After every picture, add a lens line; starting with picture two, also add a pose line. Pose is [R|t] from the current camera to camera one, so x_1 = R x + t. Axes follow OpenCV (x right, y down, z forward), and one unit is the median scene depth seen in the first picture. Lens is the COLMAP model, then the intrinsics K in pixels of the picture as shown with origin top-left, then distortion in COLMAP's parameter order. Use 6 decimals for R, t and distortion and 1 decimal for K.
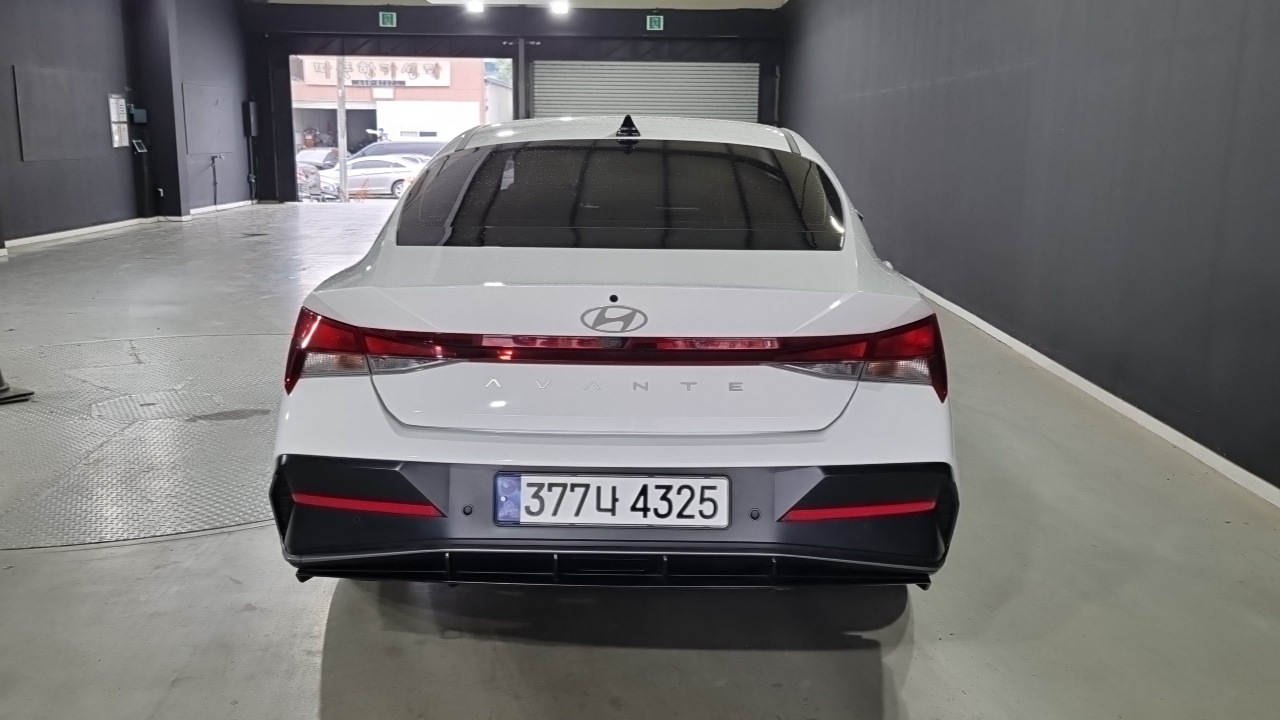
lens RADIAL K [[950.9, 0, 637.8], [0, 950.9, 353.2], [0, 0, 1]] dist [0.026606, -0.010589]
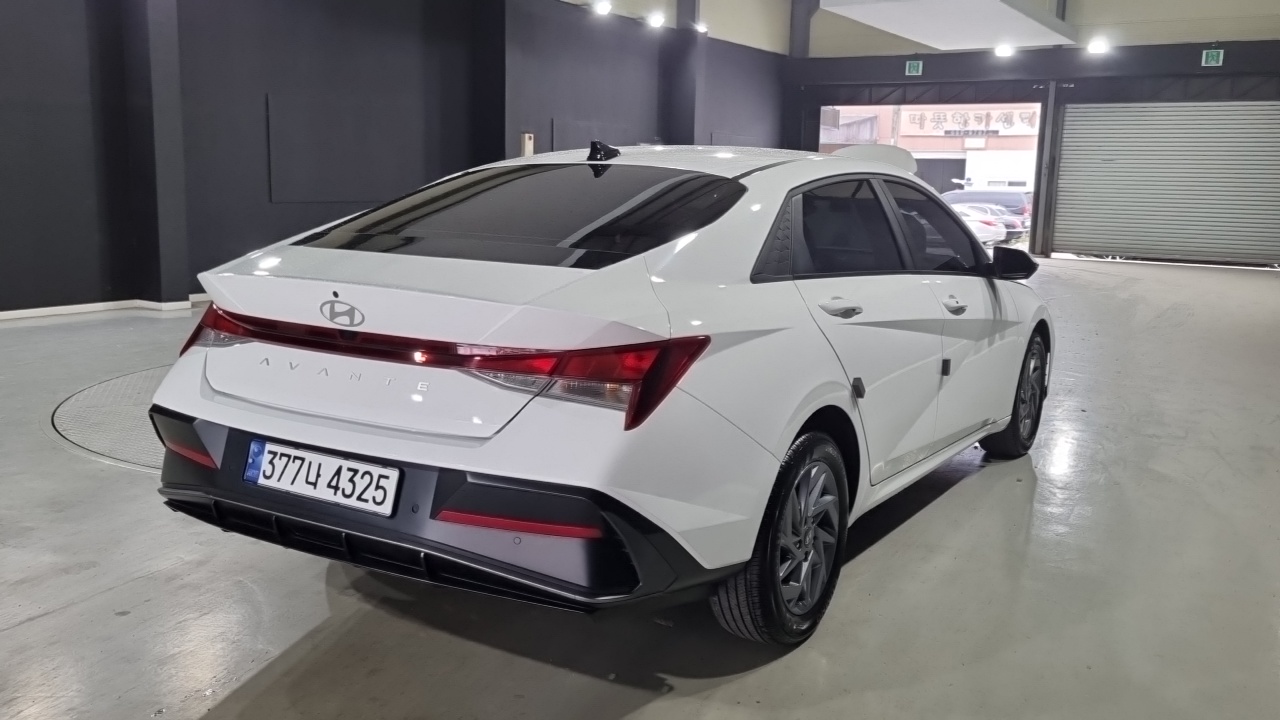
lens RADIAL K [[937.1, 0, 640.0], [0, 937.1, 360.0], [0, 0, 1]] dist [0.029270, -0.006373]
pose [[0.890918, 0.094606, -0.444202, 0.783409], [-0.109894, 0.993905, -0.008730, -0.010922], [0.440668, 0.056592, 0.895884, 0.176554]]
